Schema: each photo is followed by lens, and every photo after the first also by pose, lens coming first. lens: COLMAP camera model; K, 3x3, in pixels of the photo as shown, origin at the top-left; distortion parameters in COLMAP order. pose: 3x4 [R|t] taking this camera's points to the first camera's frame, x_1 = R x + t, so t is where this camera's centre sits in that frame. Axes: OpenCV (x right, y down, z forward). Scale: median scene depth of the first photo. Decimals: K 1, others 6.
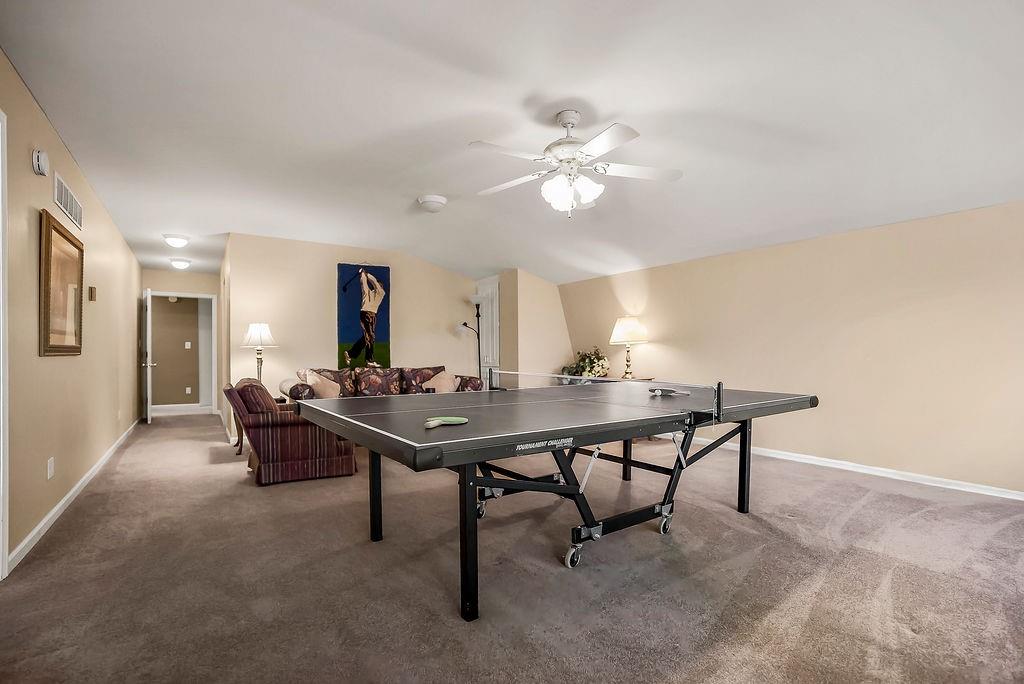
lens RADIAL K [[481.2, 0, 516.5], [0, 481.2, 353.2], [0, 0, 1]] dist [-0.030459, 0.010398]
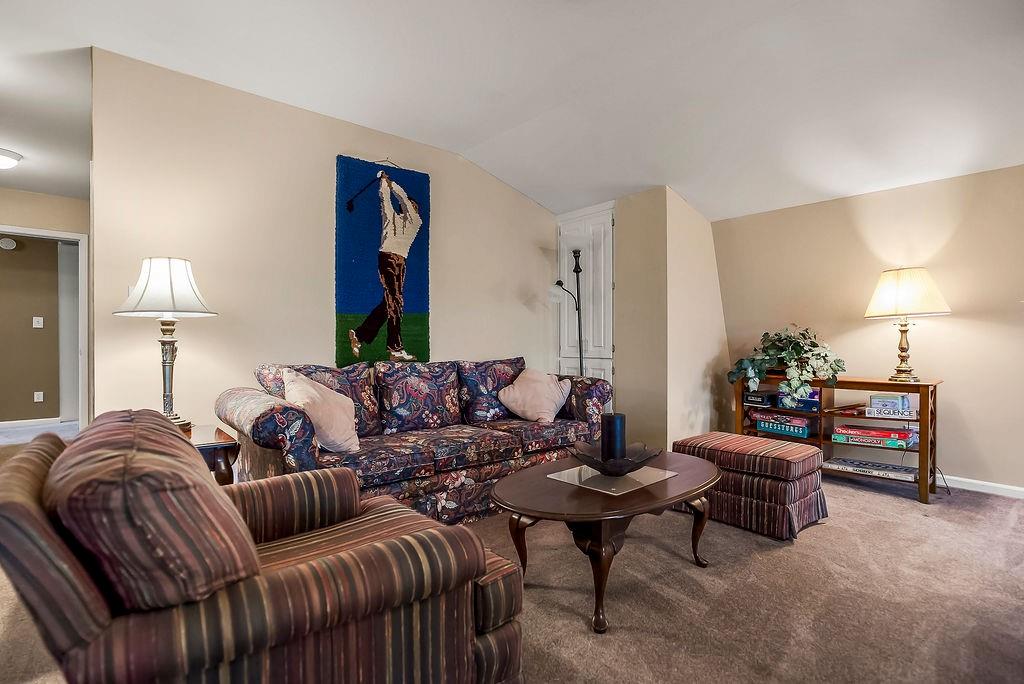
lens RADIAL K [[481.2, 0, 508.4], [0, 481.2, 335.8], [0, 0, 1]] dist [-0.030459, 0.010398]
pose [[0.991317, 0.003569, 0.131442, -0.255011], [-0.002408, 0.999957, -0.008985, 0.006801], [-0.131469, 0.008590, 0.991283, 0.470234]]
